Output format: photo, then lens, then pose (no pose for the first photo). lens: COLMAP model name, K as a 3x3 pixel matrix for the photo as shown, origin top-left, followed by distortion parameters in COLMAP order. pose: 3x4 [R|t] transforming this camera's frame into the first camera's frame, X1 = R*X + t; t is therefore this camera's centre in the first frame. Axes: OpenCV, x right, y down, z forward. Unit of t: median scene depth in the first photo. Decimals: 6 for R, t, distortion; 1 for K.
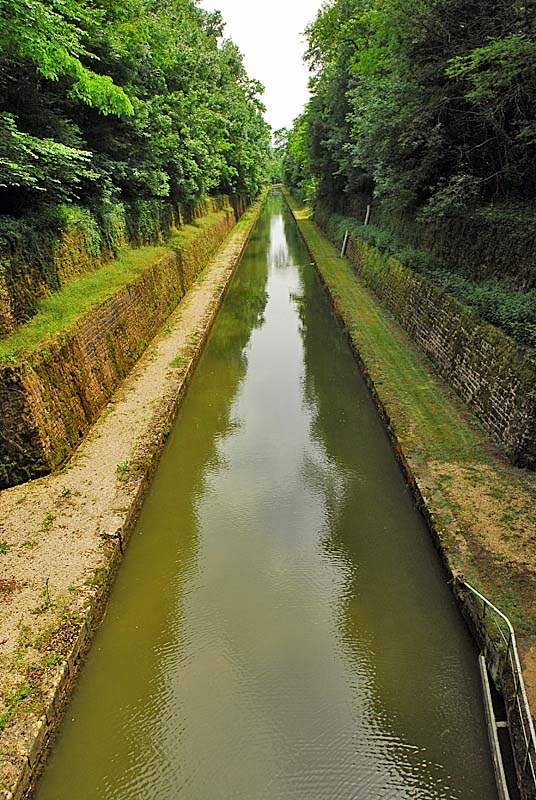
lens RADIAL K [[621.0, 0, 270.6], [0, 621.0, 394.6], [0, 0, 1]] dist [-0.187962, 0.166230]
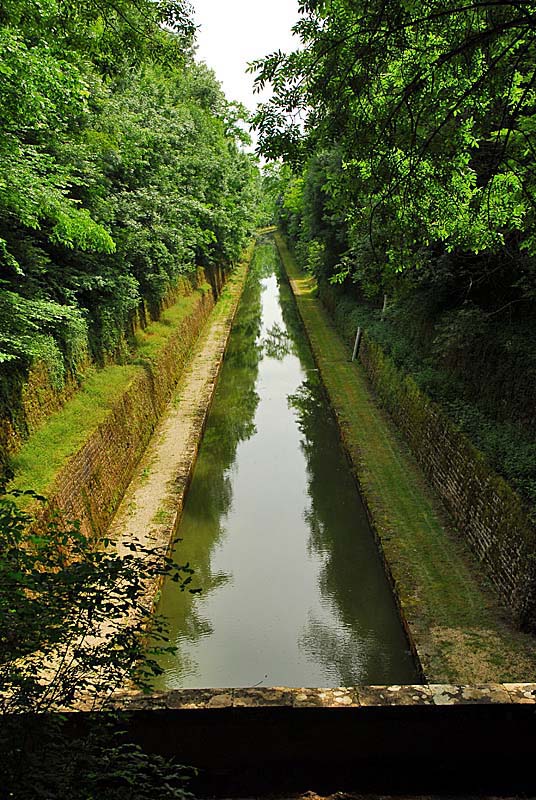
lens RADIAL K [[912.1, 0, 268.0], [0, 912.1, 400.0], [0, 0, 1]] dist [-0.039189, 0.021373]
pose [[0.999820, -0.017790, 0.006593, -0.002107], [0.018531, 0.990217, -0.138301, -0.029879], [-0.004068, 0.138398, 0.990368, -0.267548]]
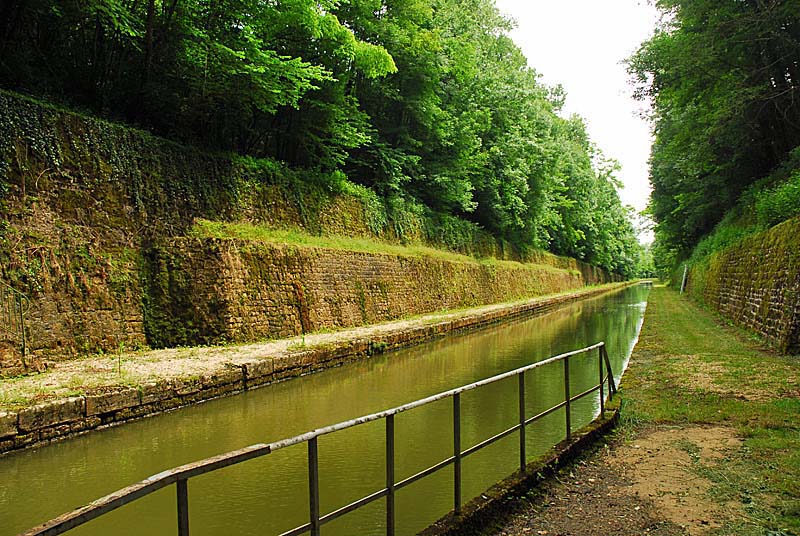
lens RADIAL K [[645.6, 0, 400.0], [0, 645.6, 268.0], [0, 0, 1]] dist [-0.173783, 0.168507]
pose [[0.929179, -0.013694, -0.369377, 0.139610], [-0.118742, 0.935288, -0.333373, 0.171865], [0.350039, 0.353623, 0.867423, 0.099958]]
